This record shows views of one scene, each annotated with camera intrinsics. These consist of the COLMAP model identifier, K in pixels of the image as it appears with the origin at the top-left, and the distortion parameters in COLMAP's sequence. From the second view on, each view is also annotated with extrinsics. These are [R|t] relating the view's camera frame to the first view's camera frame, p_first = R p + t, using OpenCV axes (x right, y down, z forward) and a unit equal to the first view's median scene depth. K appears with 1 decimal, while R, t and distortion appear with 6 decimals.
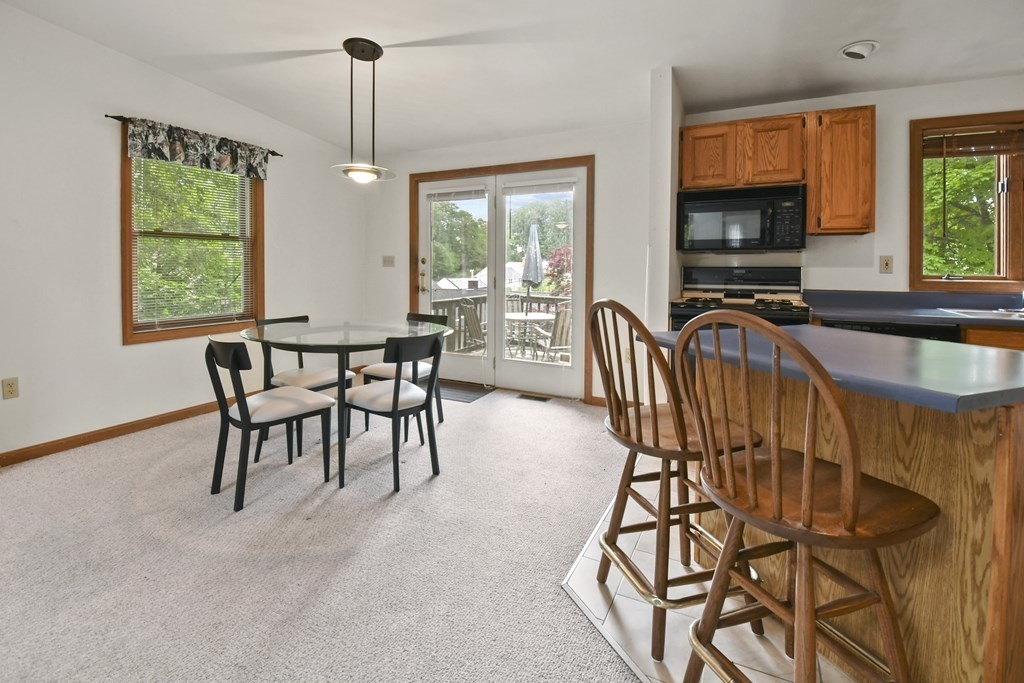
lens RADIAL K [[480.7, 0, 505.6], [0, 480.7, 276.3], [0, 0, 1]] dist [-0.013414, -0.005661]
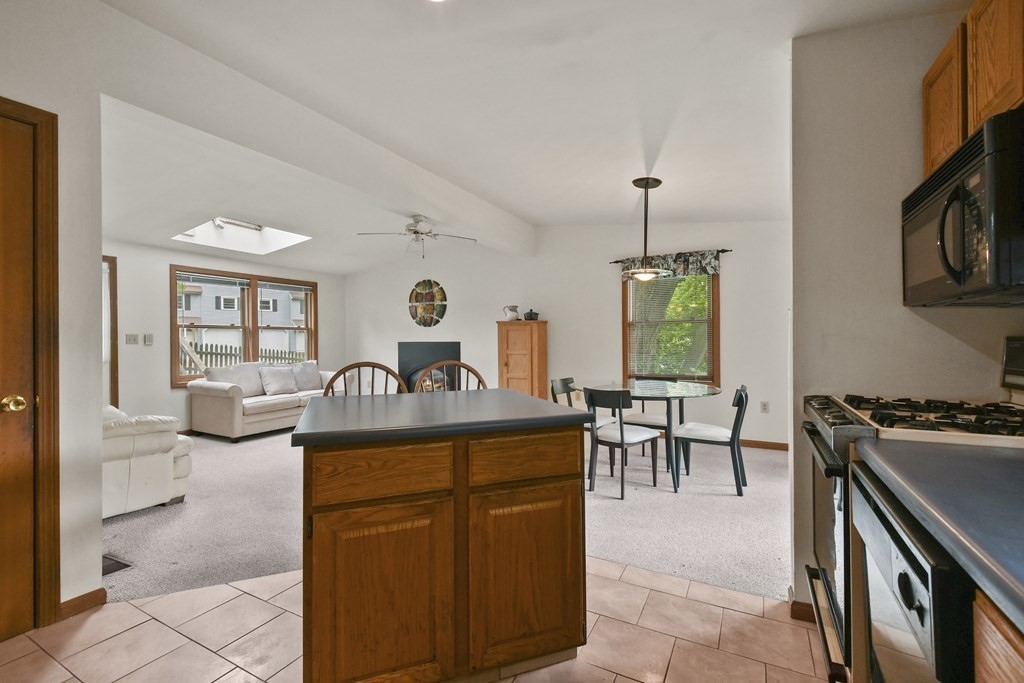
lens RADIAL K [[466.5, 0, 516.3], [0, 466.5, 341.6], [0, 0, 1]] dist [0.003070, -0.000682]
pose [[-0.017705, -0.008077, -0.999811, 0.984700], [-0.007120, 0.999943, -0.007952, -0.003879], [0.999818, 0.006978, -0.017762, 0.611194]]
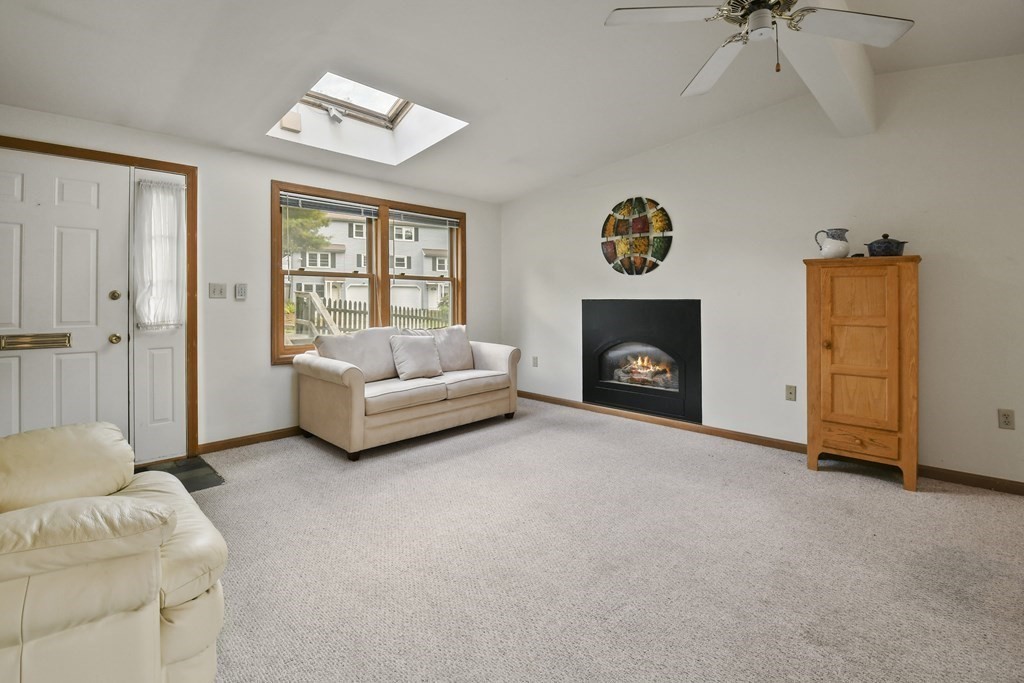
lens RADIAL K [[466.5, 0, 502.3], [0, 466.5, 307.9], [0, 0, 1]] dist [0.003070, -0.000682]
pose [[-0.291390, 0.006614, -0.956581, 0.203966], [-0.017350, 0.999775, 0.012197, -0.001223], [0.956447, 0.020151, -0.291210, 0.179796]]
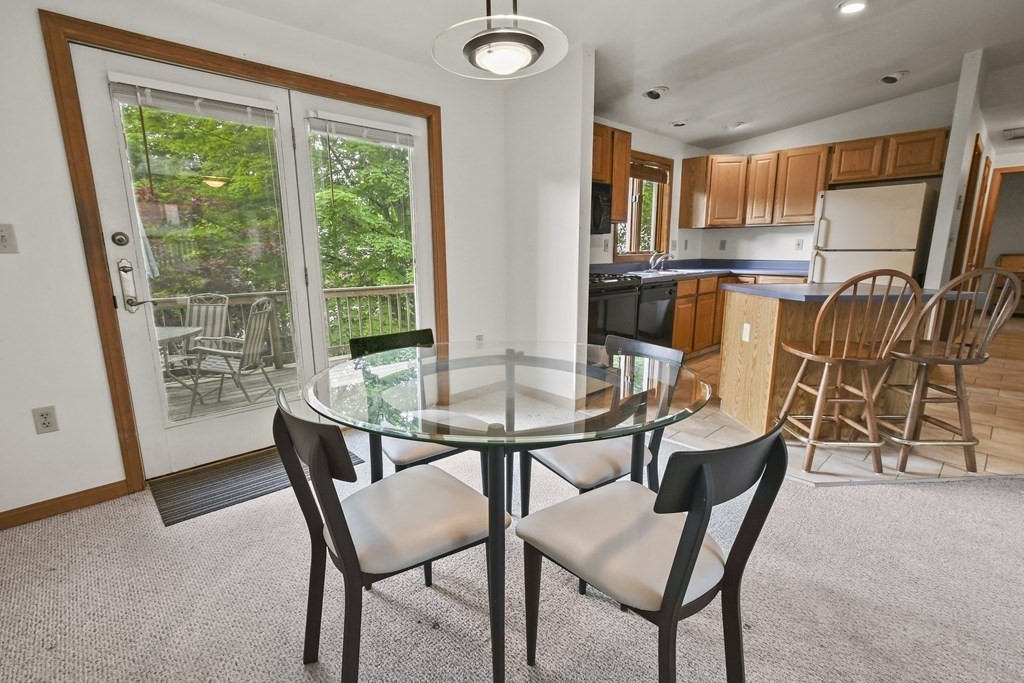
lens RADIAL K [[466.5, 0, 513.5], [0, 466.5, 345.8], [0, 0, 1]] dist [0.003070, -0.000682]
pose [[0.326038, -0.201060, 0.923728, -0.722207], [0.024408, 0.978586, 0.204385, -0.022518], [-0.945041, -0.044091, 0.323964, 0.769744]]
